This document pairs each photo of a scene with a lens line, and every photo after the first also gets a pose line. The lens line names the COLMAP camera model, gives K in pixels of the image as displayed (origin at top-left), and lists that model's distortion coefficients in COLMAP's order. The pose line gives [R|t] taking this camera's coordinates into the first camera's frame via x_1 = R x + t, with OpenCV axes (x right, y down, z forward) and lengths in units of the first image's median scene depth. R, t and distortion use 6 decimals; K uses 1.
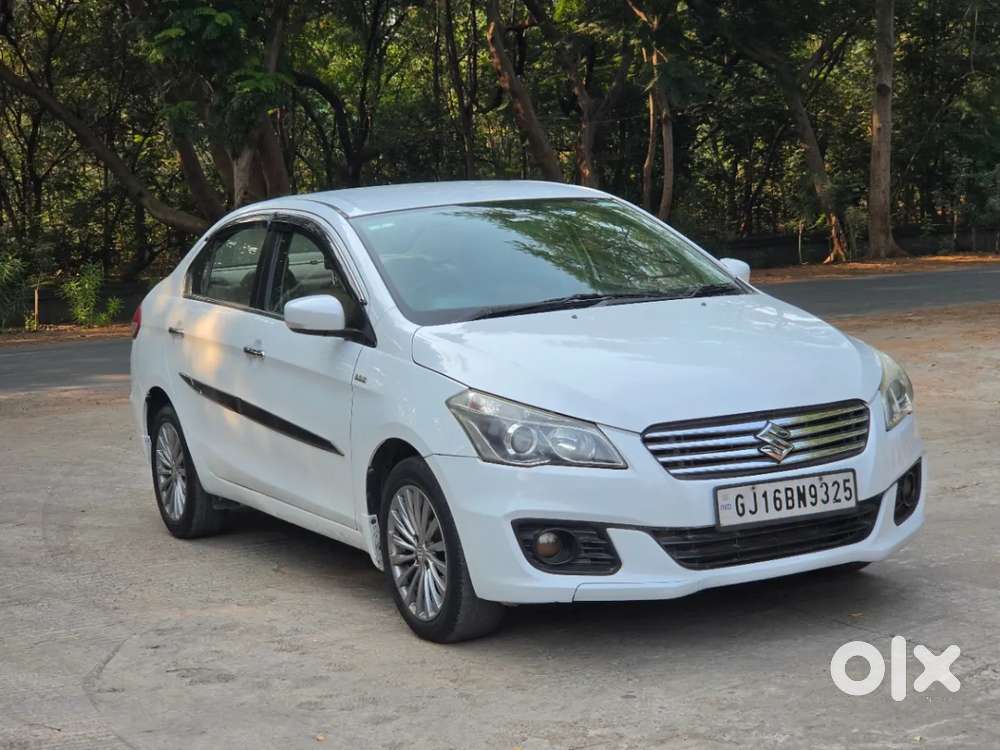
lens RADIAL K [[1880.7, 0, 500.0], [0, 1880.7, 375.0], [0, 0, 1]] dist [-0.000177, 0.467379]
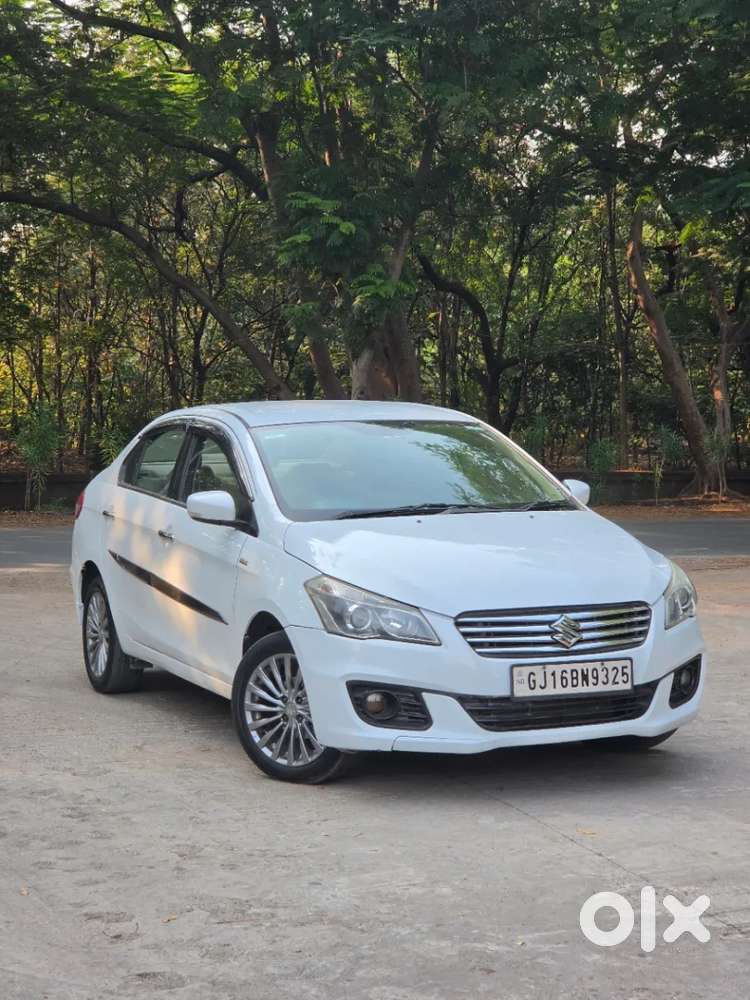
lens RADIAL K [[1880.7, 0, 370.3], [0, 1880.7, 476.5], [0, 0, 1]] dist [-0.000177, 0.467379]
pose [[0.996933, 0.054937, -0.055728, 0.081150], [-0.057706, 0.997112, -0.049366, 0.002480], [0.052855, 0.052430, 0.997225, -0.237885]]
